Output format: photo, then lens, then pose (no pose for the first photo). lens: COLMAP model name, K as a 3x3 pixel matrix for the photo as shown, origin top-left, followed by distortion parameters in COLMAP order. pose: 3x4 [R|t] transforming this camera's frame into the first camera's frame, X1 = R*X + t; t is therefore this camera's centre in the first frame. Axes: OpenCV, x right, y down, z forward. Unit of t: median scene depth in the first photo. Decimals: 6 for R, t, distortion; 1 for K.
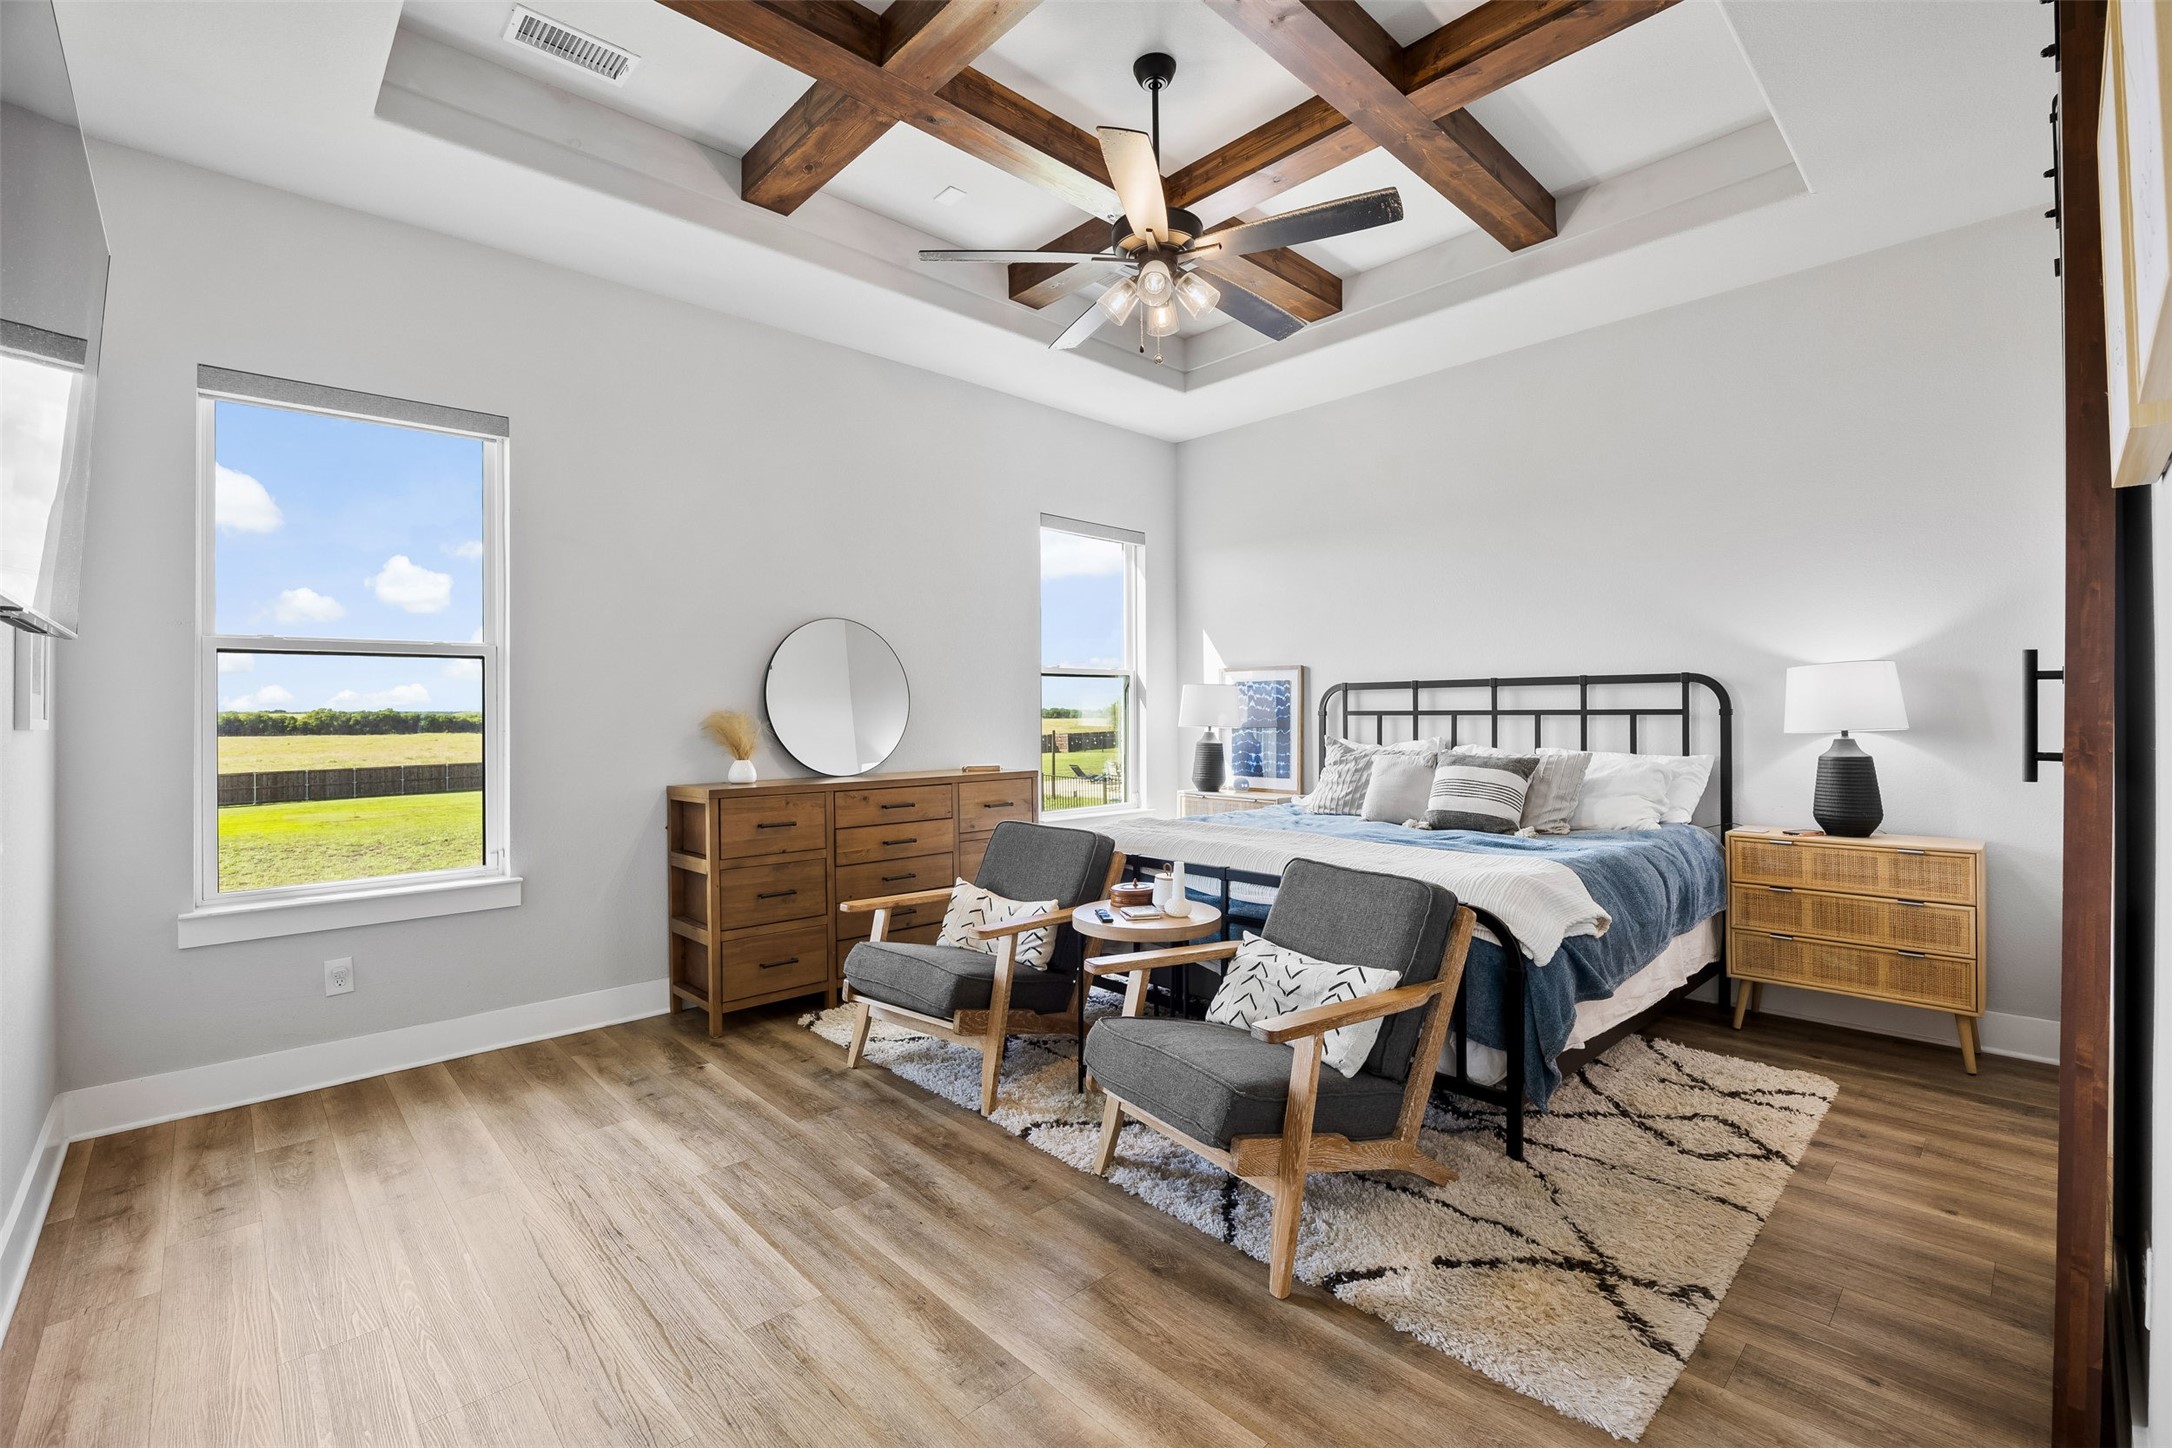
lens RADIAL K [[938.0, 0, 1091.0], [0, 938.0, 716.3], [0, 0, 1]] dist [-0.025262, 0.000234]
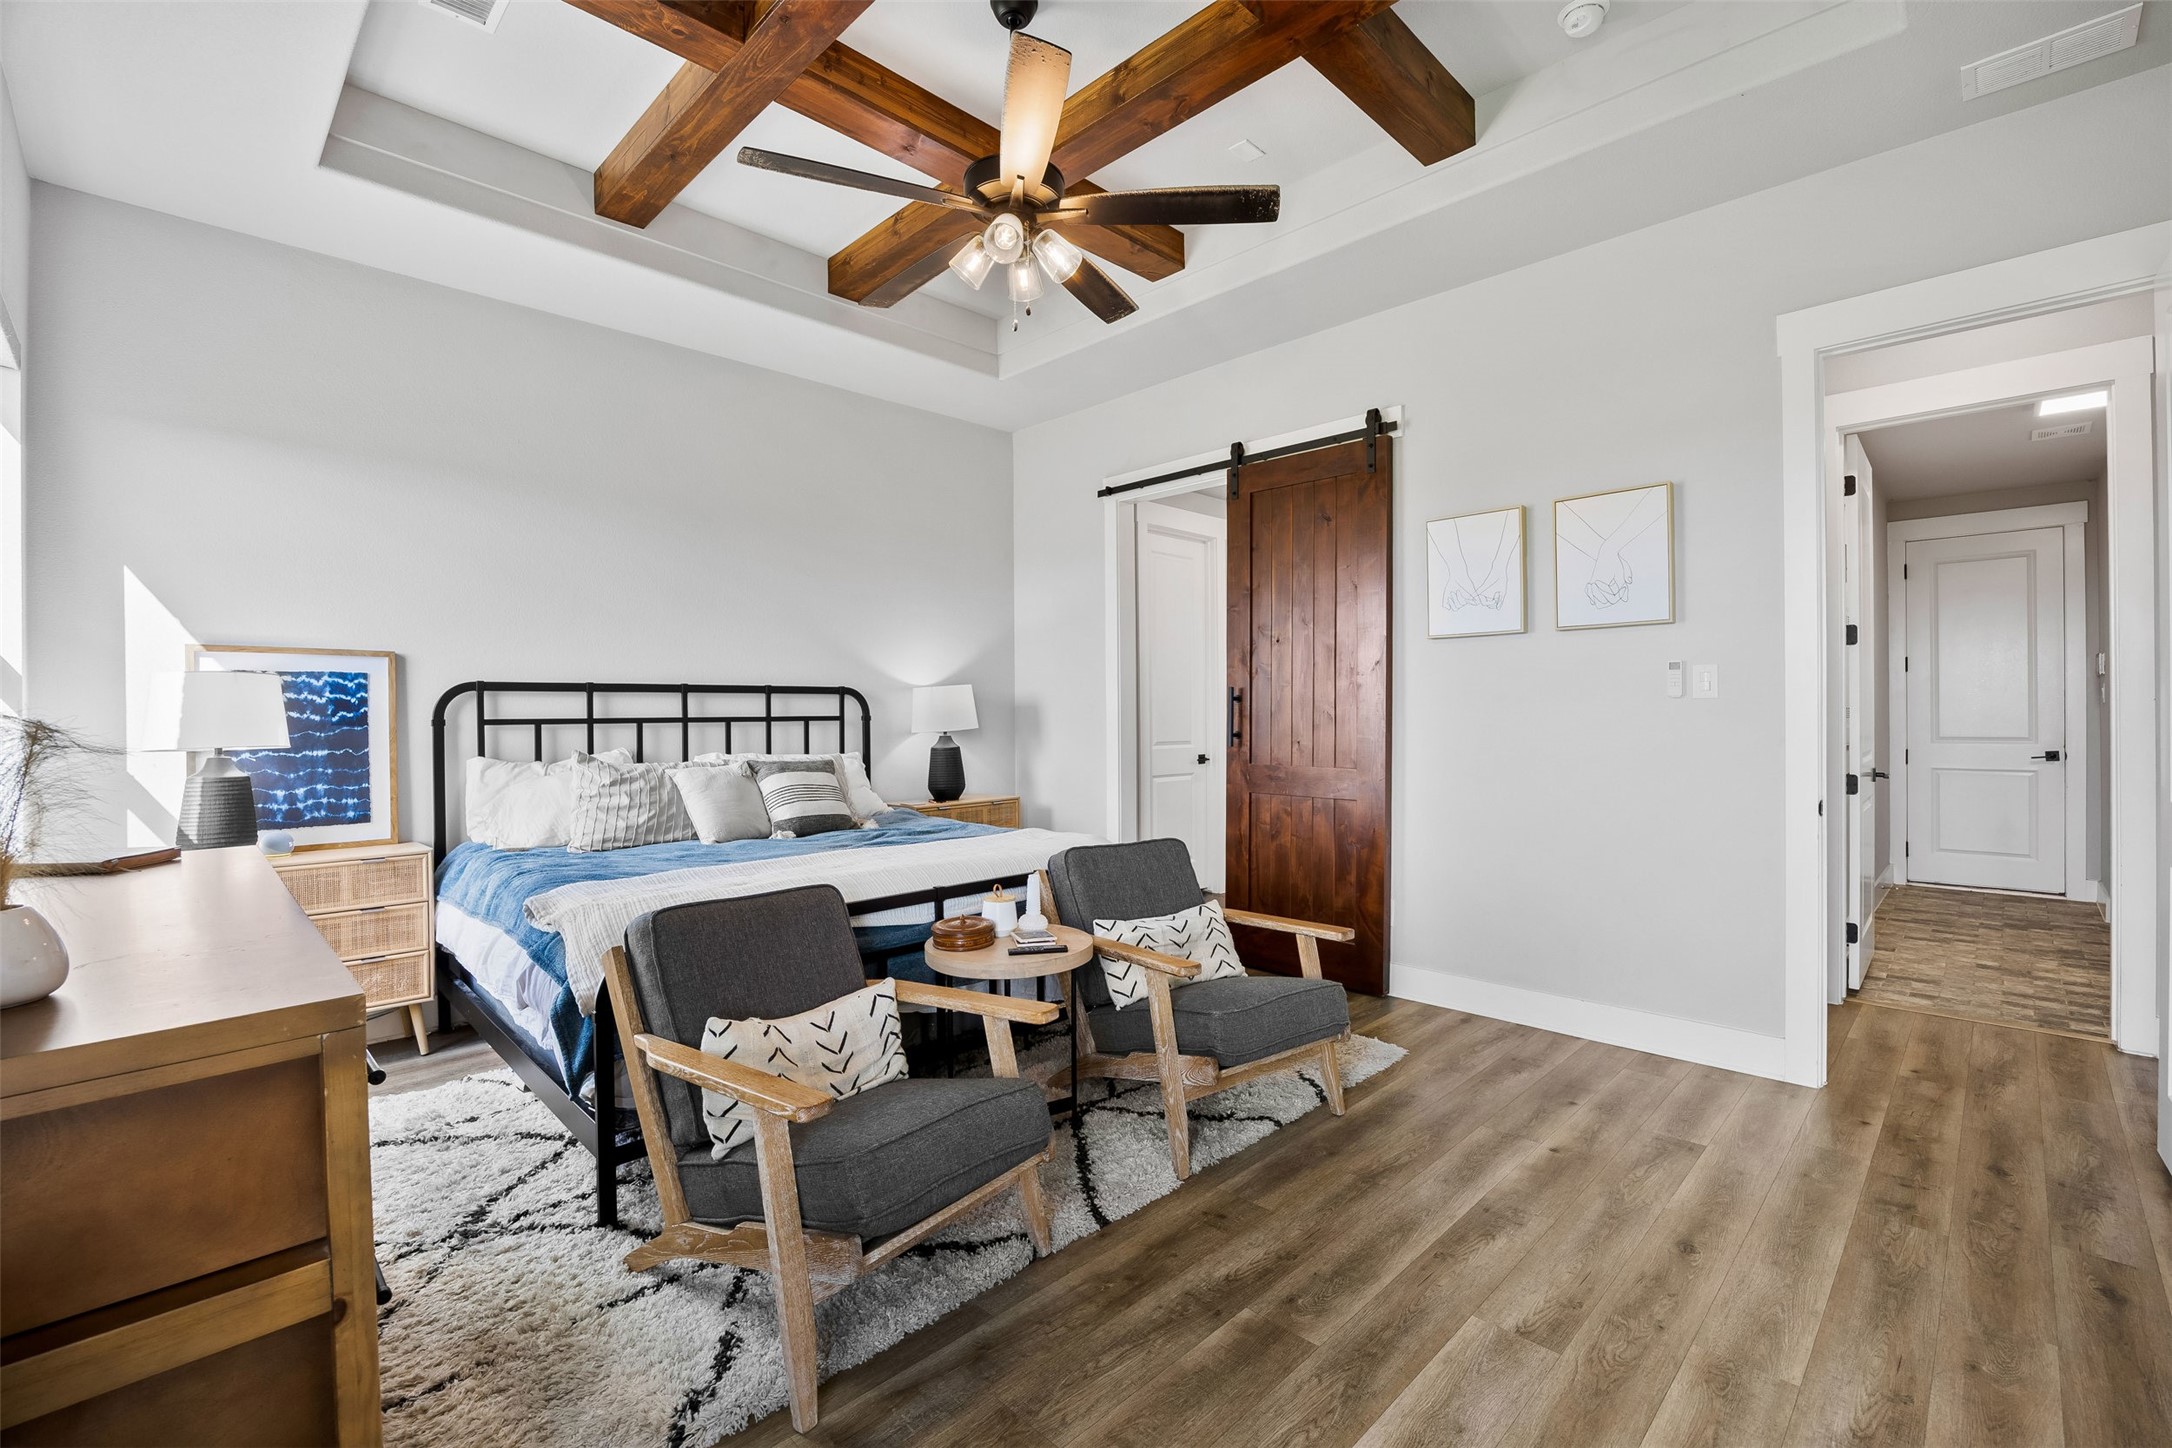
lens RADIAL K [[938.0, 0, 1091.0], [0, 938.0, 716.3], [0, 0, 1]] dist [-0.025262, 0.000234]
pose [[-0.030799, 0.003231, 0.999520, -0.632432], [0.012433, 0.999919, -0.002849, 0.000209], [-0.999448, 0.012340, -0.030837, 0.723194]]
